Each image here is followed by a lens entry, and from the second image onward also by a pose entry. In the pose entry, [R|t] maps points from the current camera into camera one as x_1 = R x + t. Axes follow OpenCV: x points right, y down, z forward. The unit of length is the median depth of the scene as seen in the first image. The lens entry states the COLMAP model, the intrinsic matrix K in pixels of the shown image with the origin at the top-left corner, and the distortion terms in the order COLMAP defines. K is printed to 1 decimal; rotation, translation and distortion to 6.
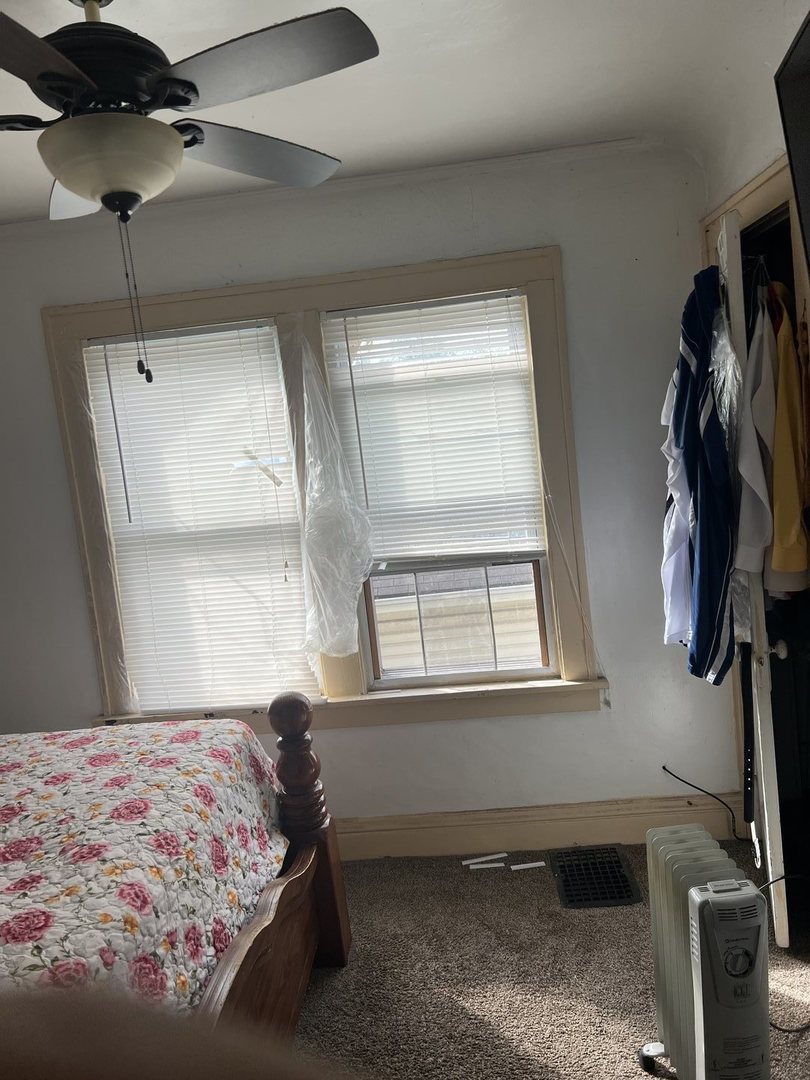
lens RADIAL K [[813.4, 0, 403.5], [0, 813.4, 529.5], [0, 0, 1]] dist [0.011900, -0.005369]
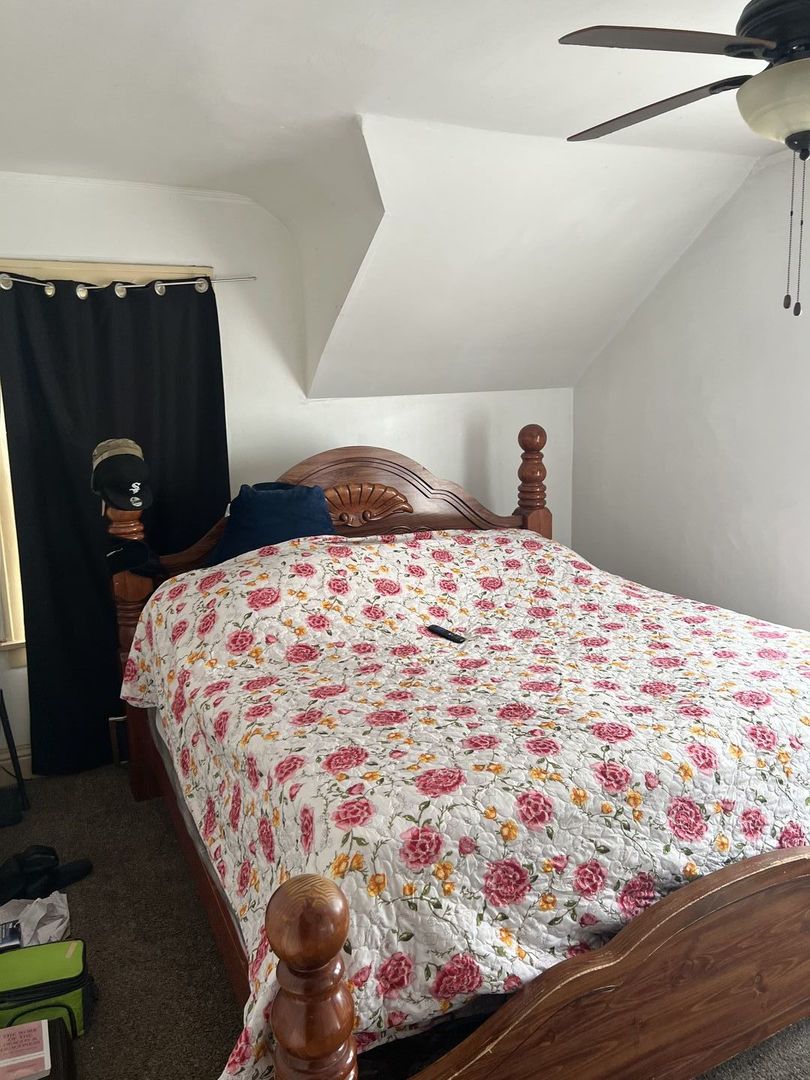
lens RADIAL K [[813.4, 0, 406.8], [0, 813.4, 545.2], [0, 0, 1]] dist [0.011900, -0.005369]
pose [[0.537242, 0.254319, -0.804172, 0.304643], [-0.129026, 0.967016, 0.219620, -0.052091], [0.833501, -0.014230, 0.552335, -0.012938]]
